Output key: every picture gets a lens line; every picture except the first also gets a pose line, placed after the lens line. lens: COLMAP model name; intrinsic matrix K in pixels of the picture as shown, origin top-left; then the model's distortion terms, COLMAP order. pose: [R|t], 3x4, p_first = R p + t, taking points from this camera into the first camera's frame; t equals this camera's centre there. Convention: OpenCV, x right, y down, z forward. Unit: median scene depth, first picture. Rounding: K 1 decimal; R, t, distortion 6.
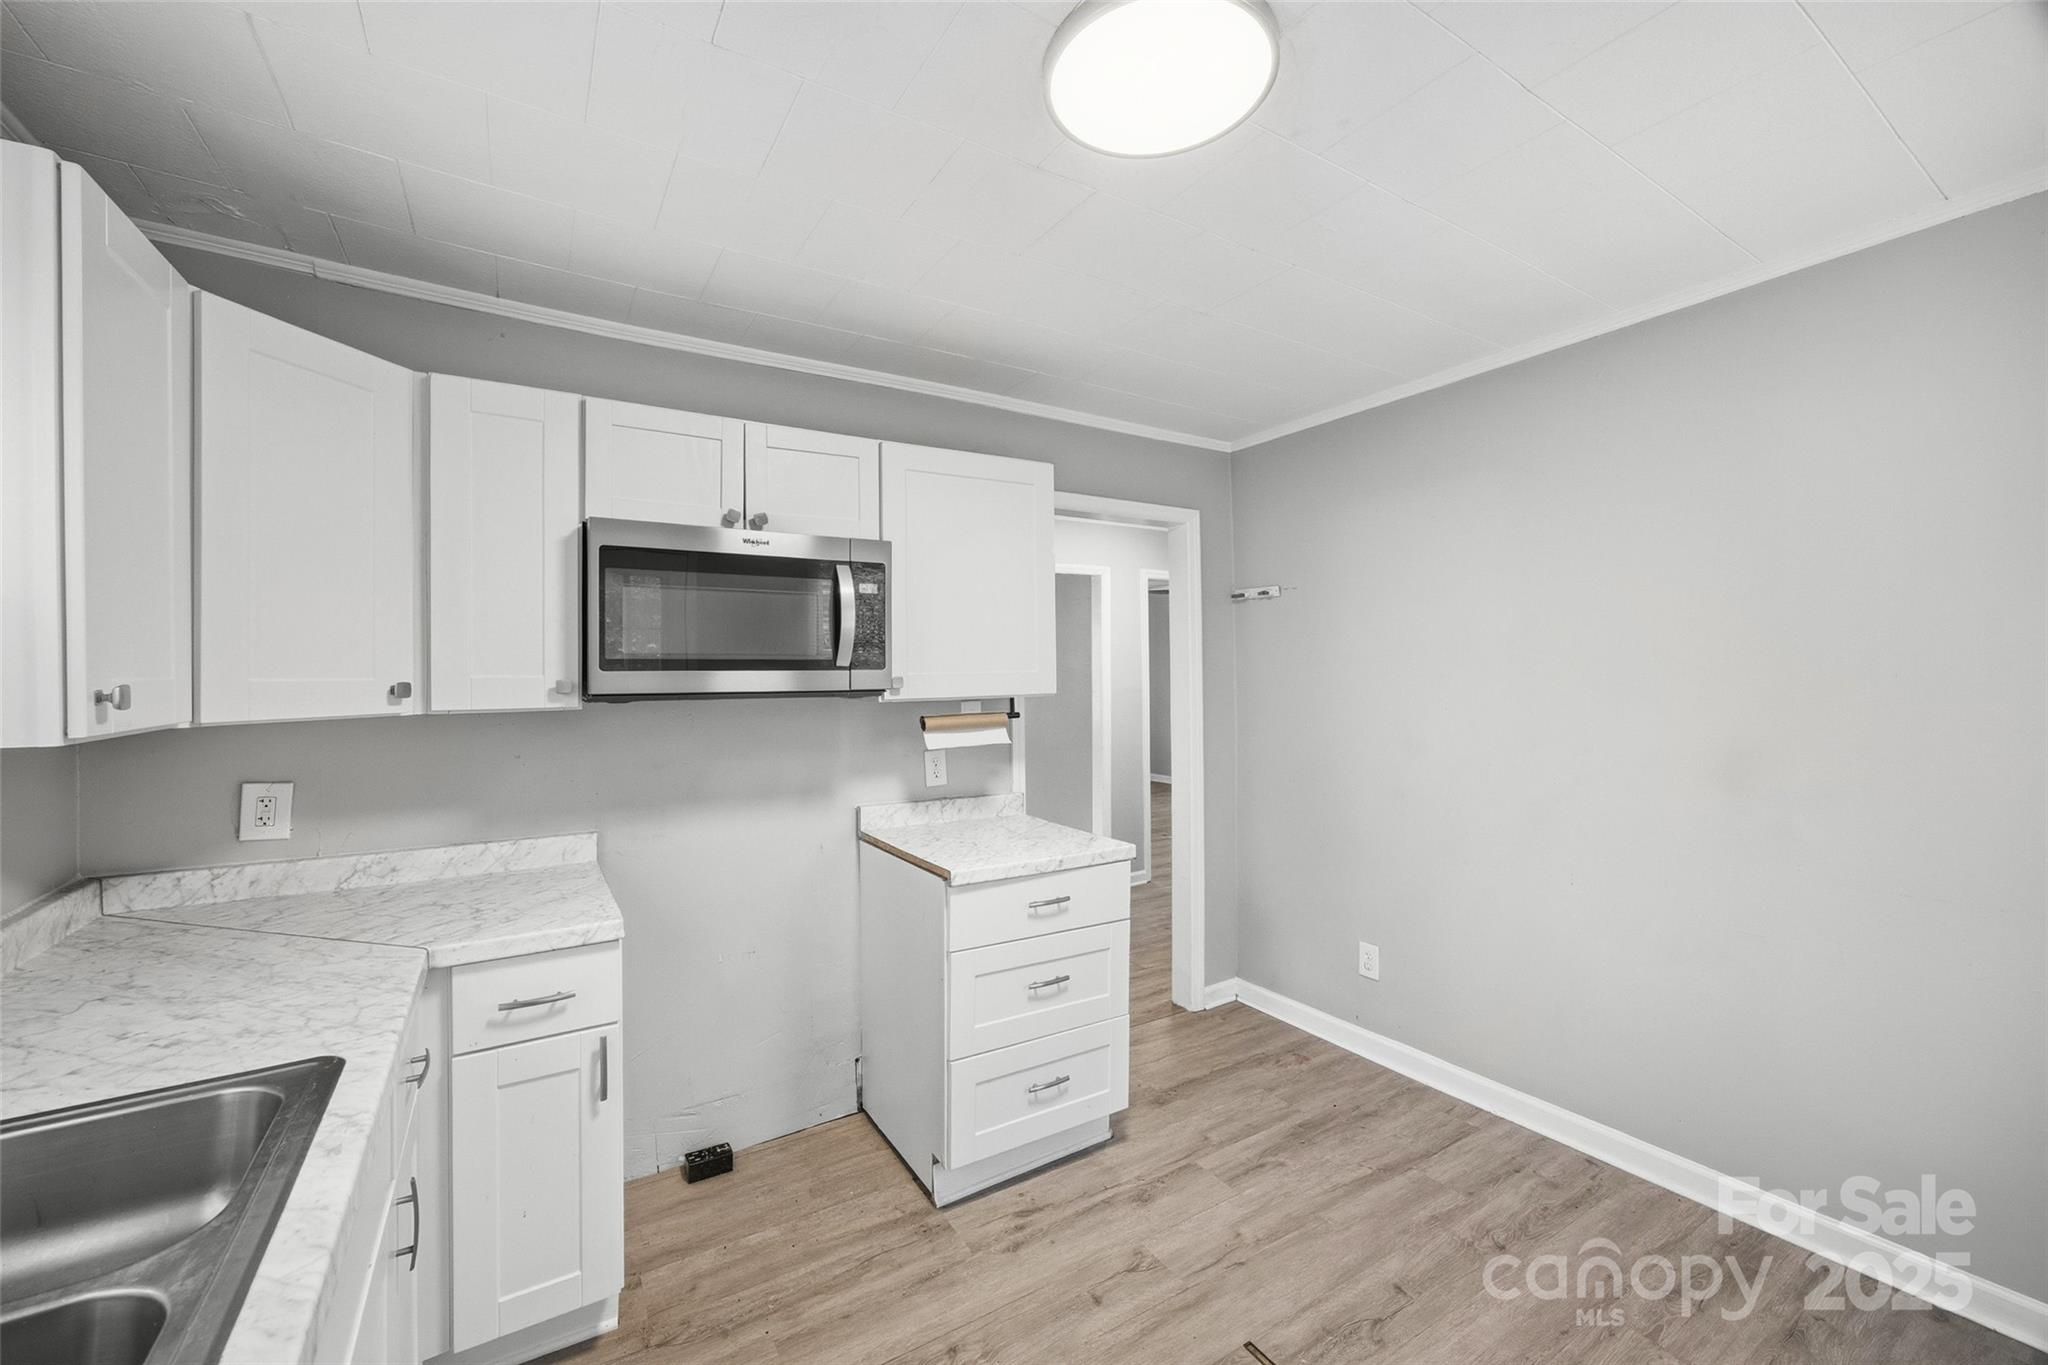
lens RADIAL K [[812.4, 0, 1015.1], [0, 812.4, 678.3], [0, 0, 1]] dist [-0.012976, 0.000543]
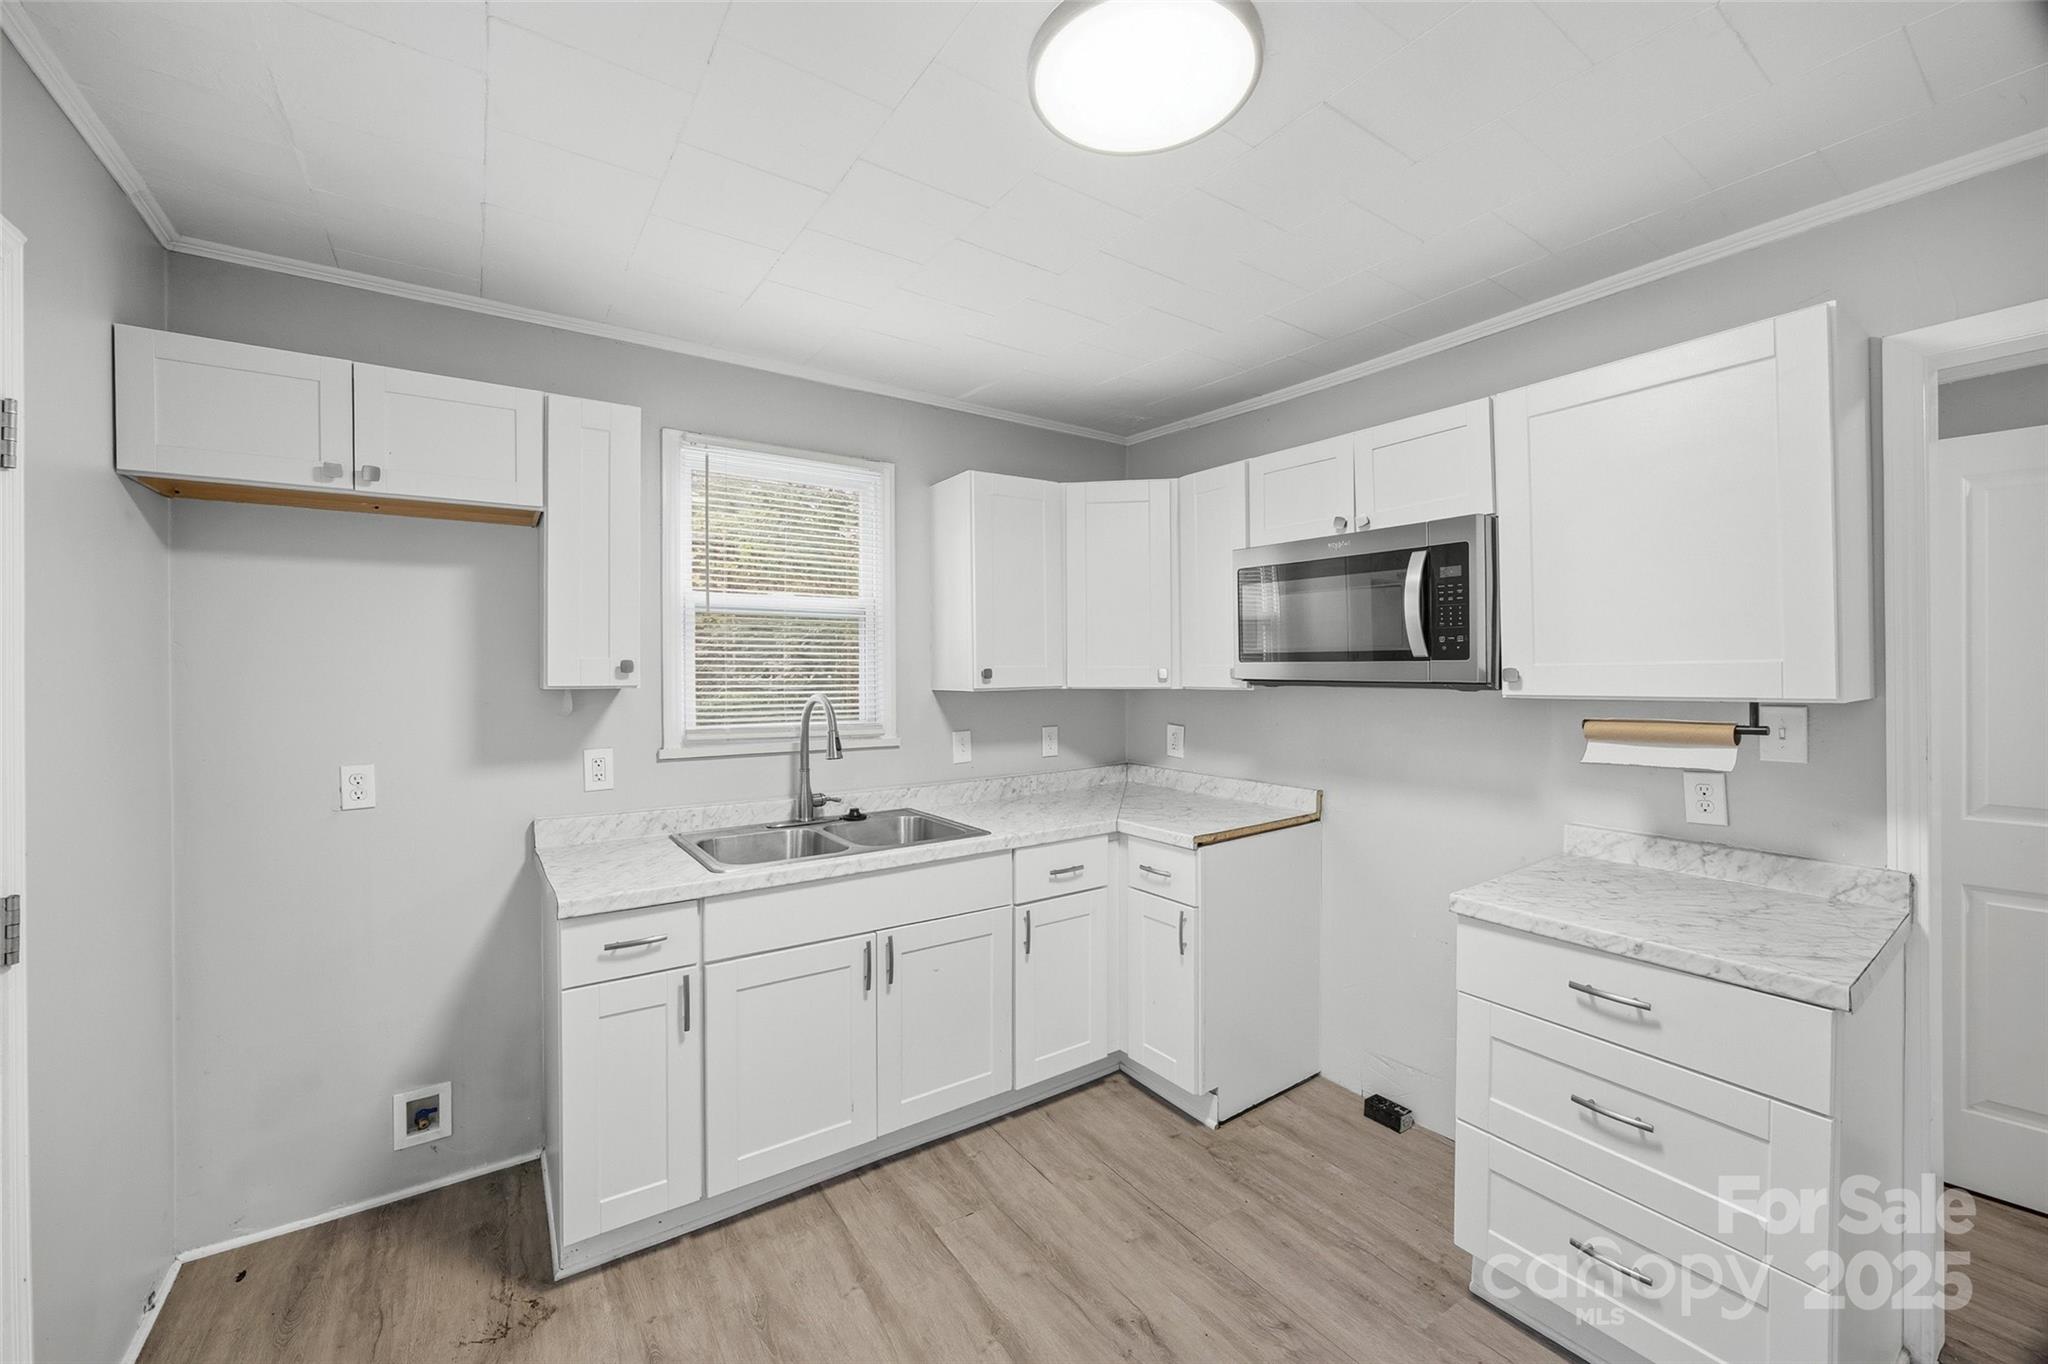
lens RADIAL K [[812.4, 0, 1020.4], [0, 812.4, 670.2], [0, 0, 1]] dist [-0.012976, 0.000543]
pose [[0.036191, 0.005838, -0.999328, 0.715981], [-0.006682, 0.999962, 0.005600, -0.001025], [0.999323, 0.006475, 0.036229, 0.480159]]
